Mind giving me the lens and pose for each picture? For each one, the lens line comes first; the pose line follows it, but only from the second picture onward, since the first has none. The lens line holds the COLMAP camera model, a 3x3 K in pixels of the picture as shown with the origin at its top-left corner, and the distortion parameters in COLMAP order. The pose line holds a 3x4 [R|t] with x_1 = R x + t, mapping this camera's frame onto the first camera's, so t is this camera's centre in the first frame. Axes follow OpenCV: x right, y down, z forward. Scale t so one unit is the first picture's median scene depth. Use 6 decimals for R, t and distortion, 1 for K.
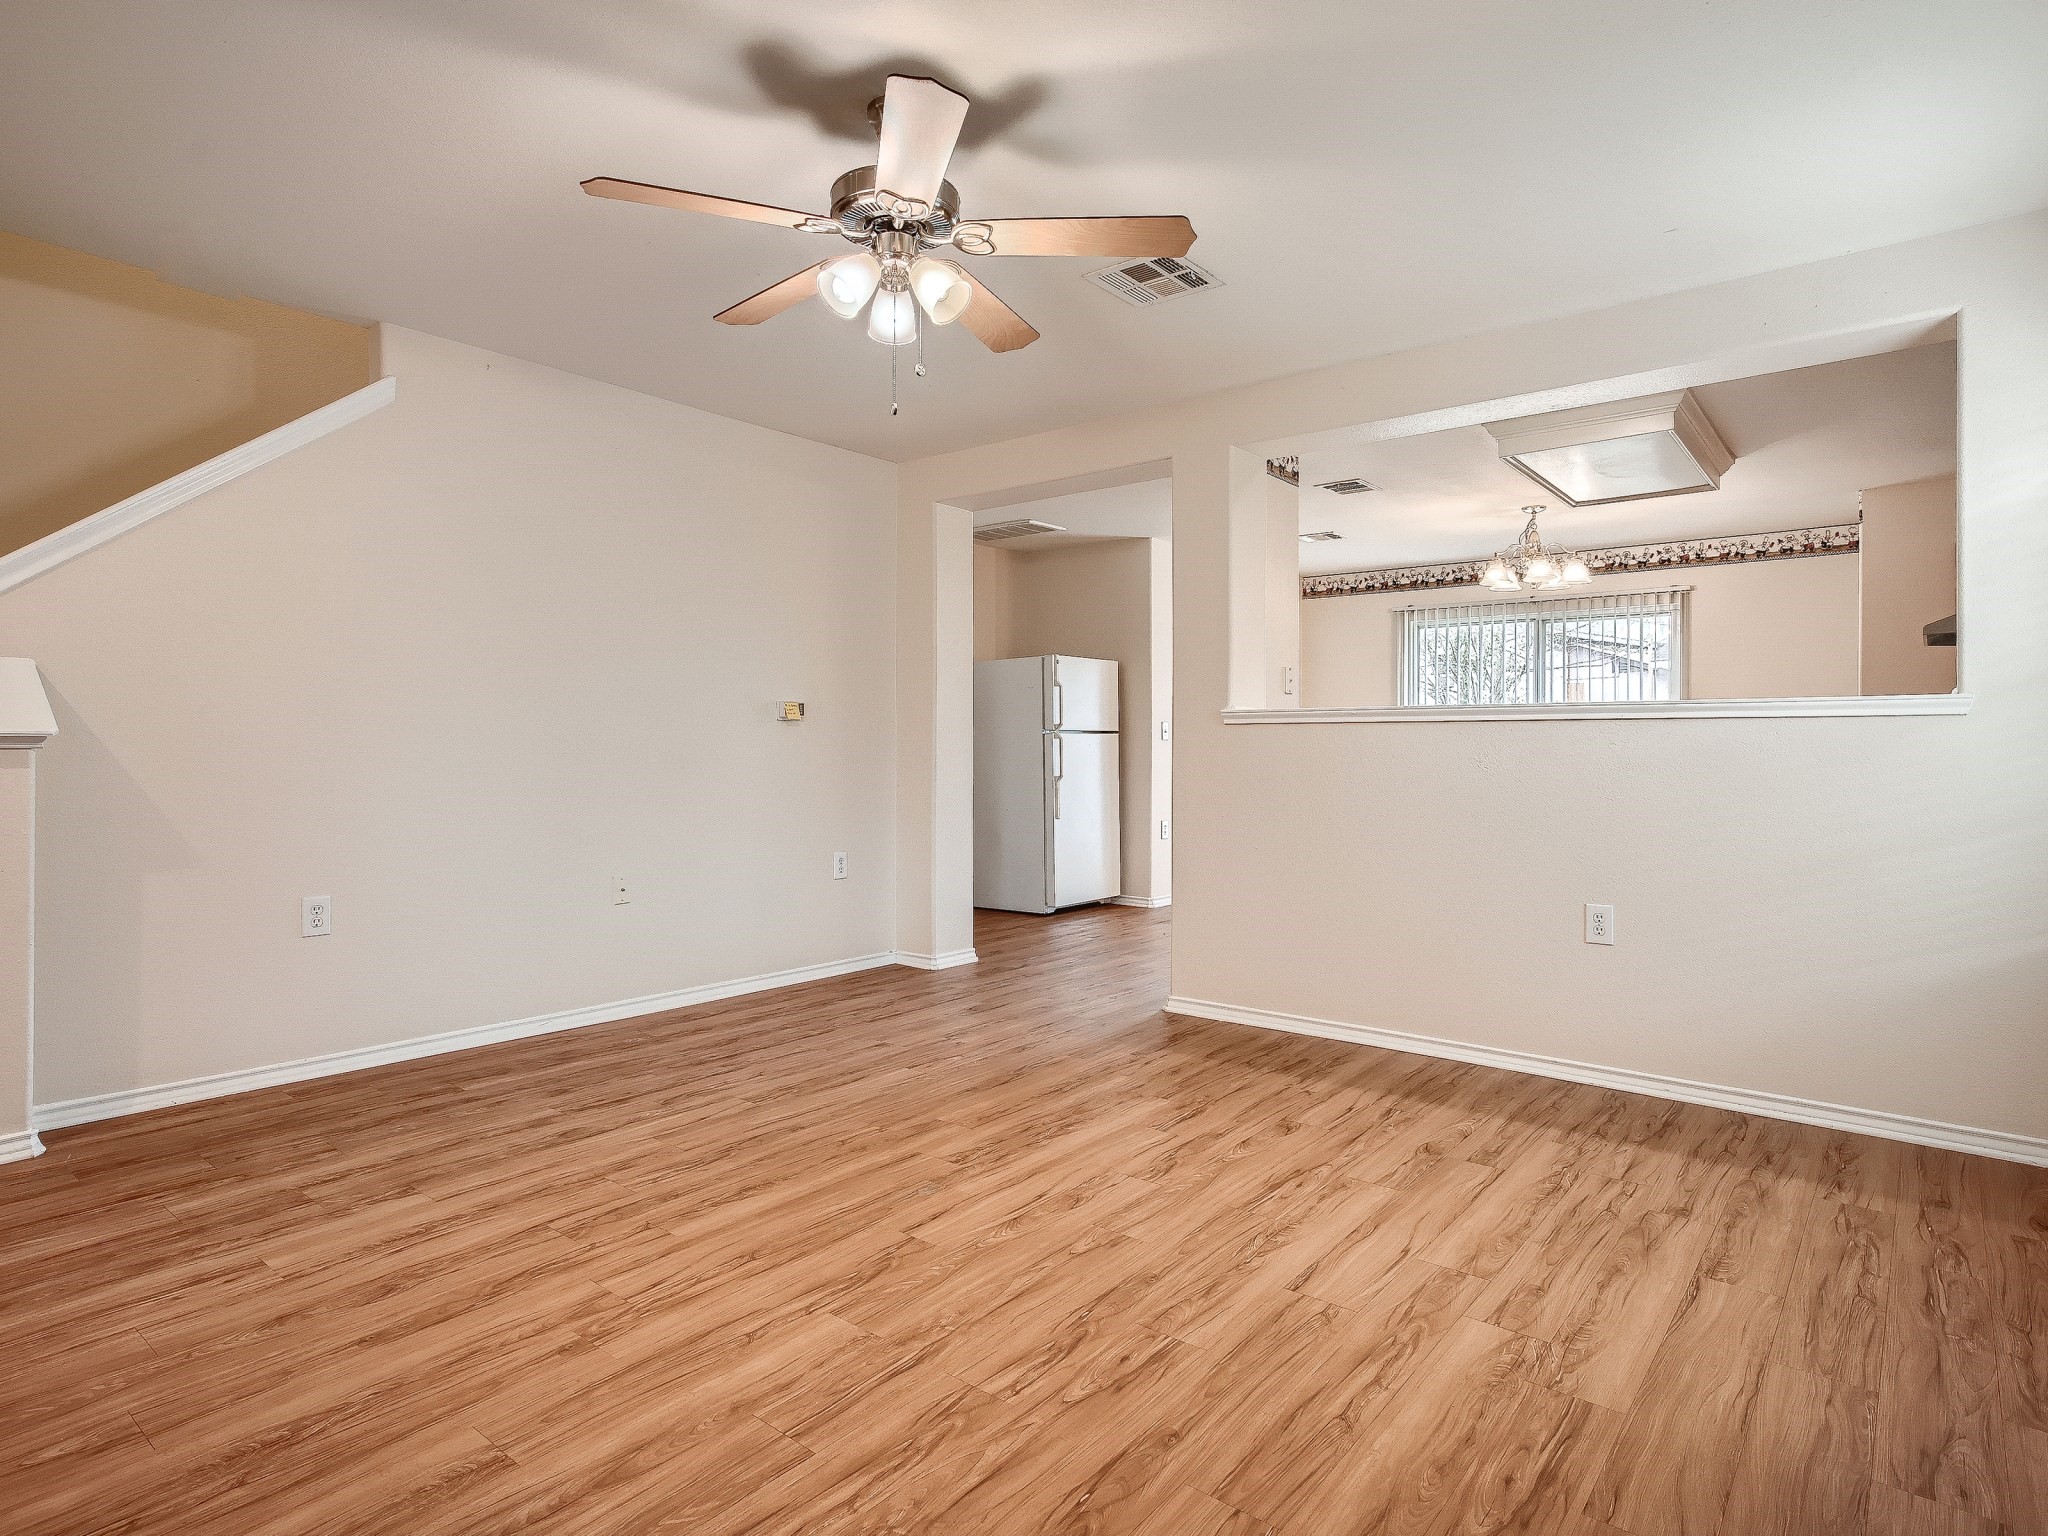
lens RADIAL K [[1108.2, 0, 1026.0], [0, 1108.2, 756.6], [0, 0, 1]] dist [-0.011659, 0.001022]
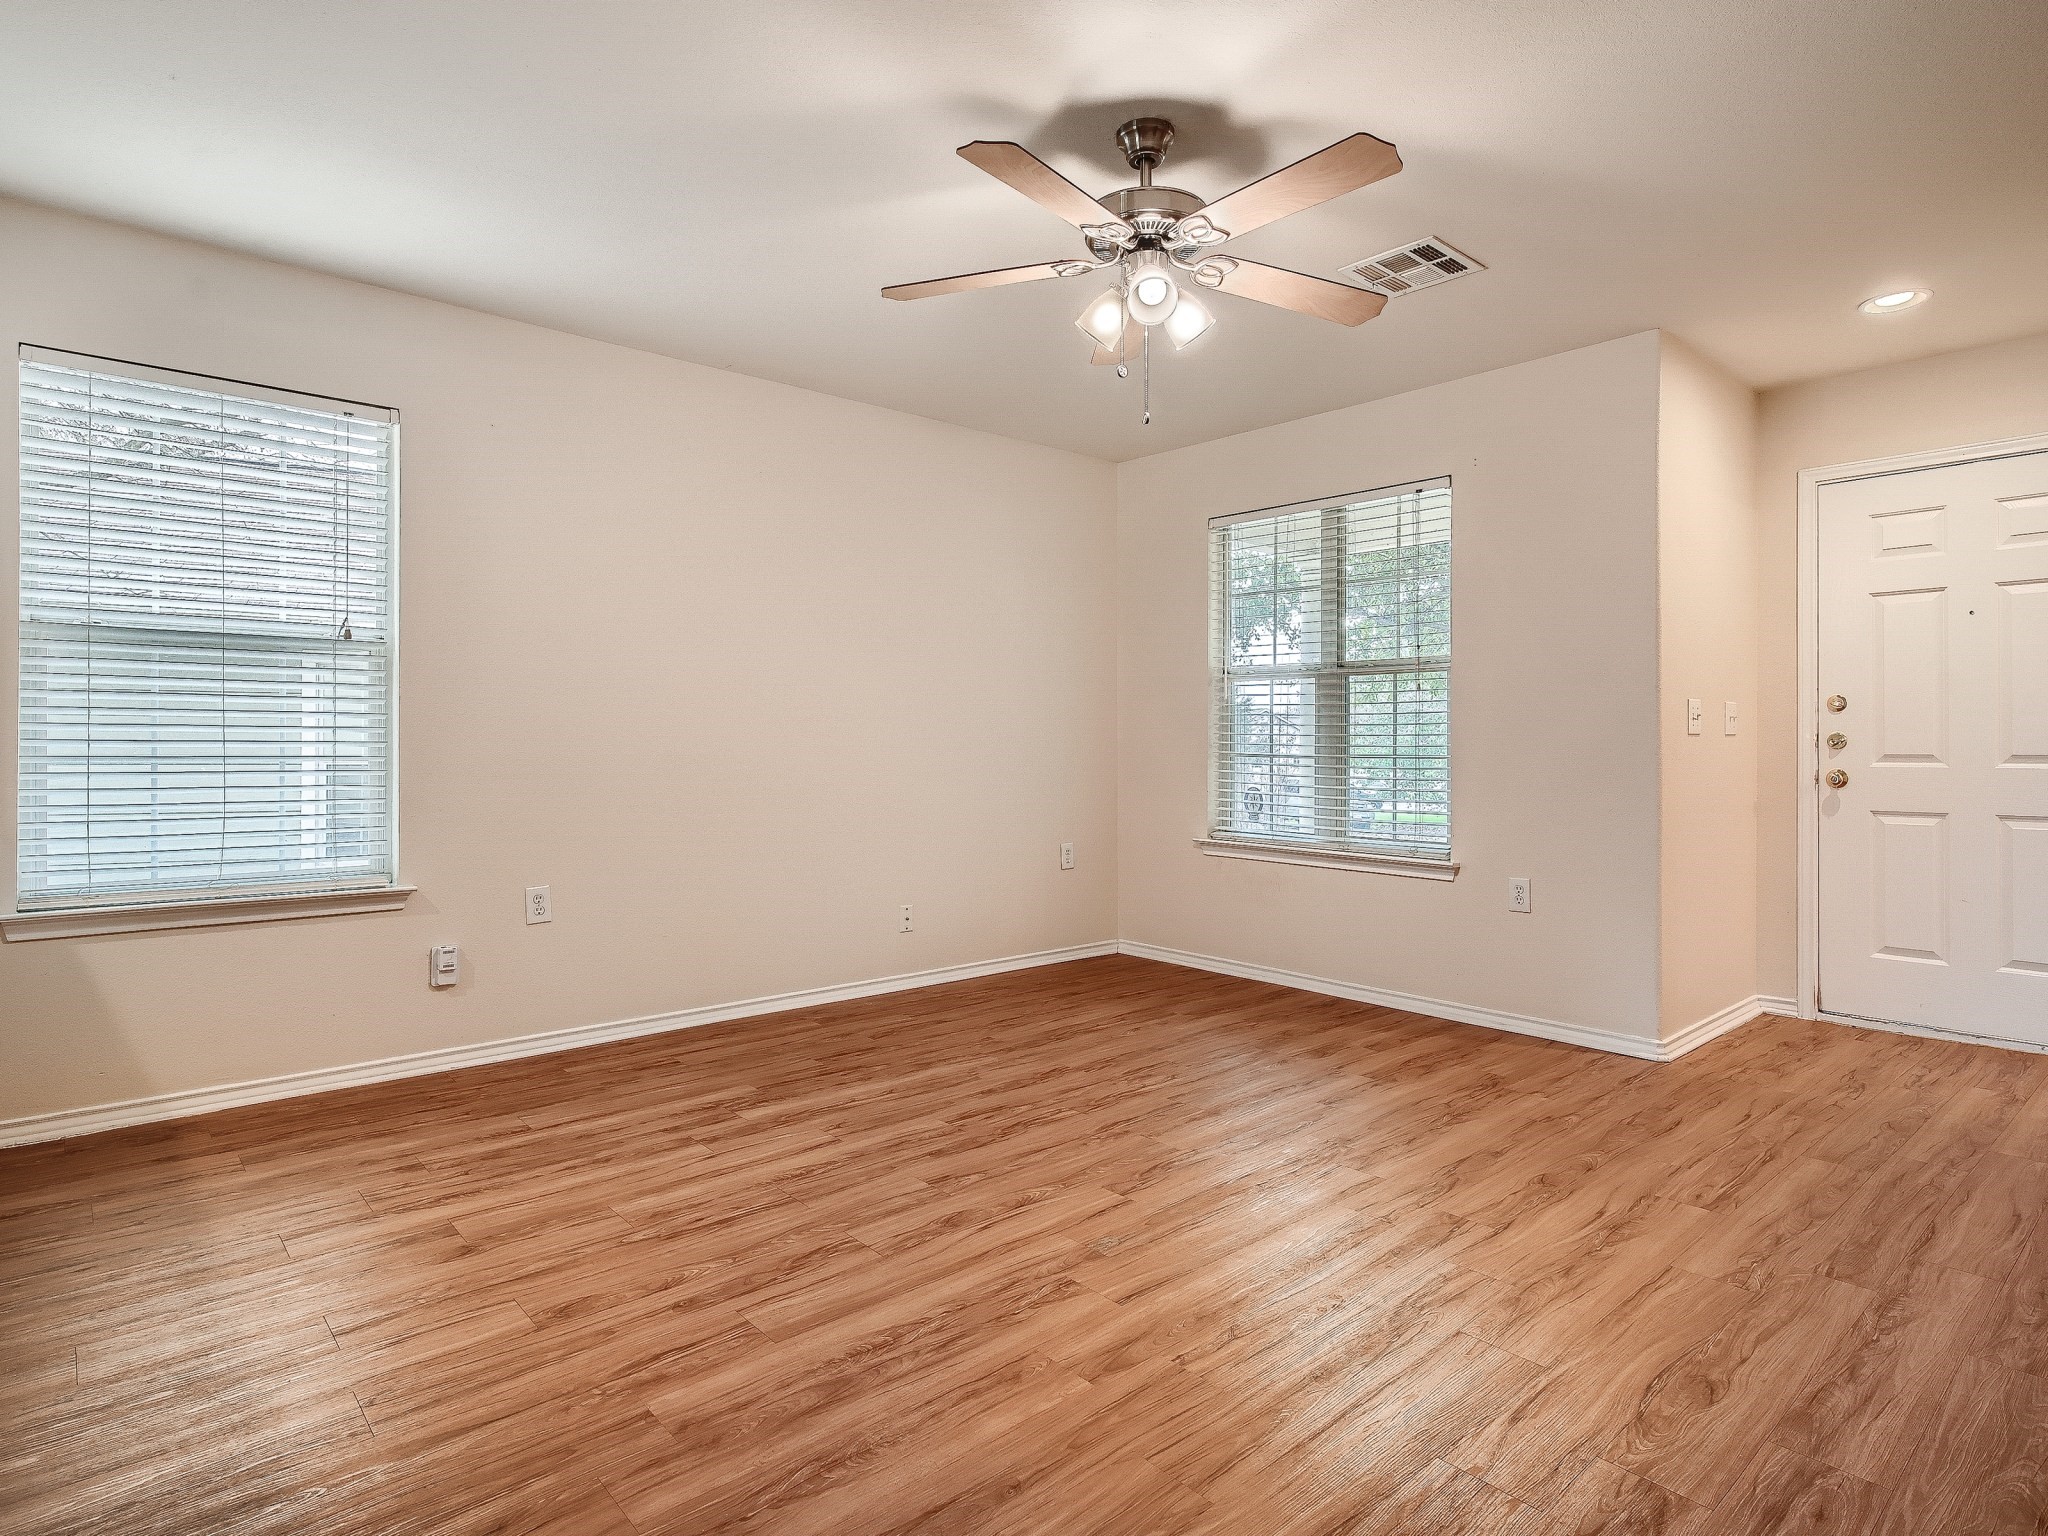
lens RADIAL K [[1108.2, 0, 1026.0], [0, 1108.2, 756.6], [0, 0, 1]] dist [-0.011659, 0.001022]
pose [[-0.985808, -0.009821, 0.167590, -0.183999], [-0.006074, 0.999720, 0.022855, -0.015951], [-0.167768, 0.021513, -0.985592, 2.041445]]
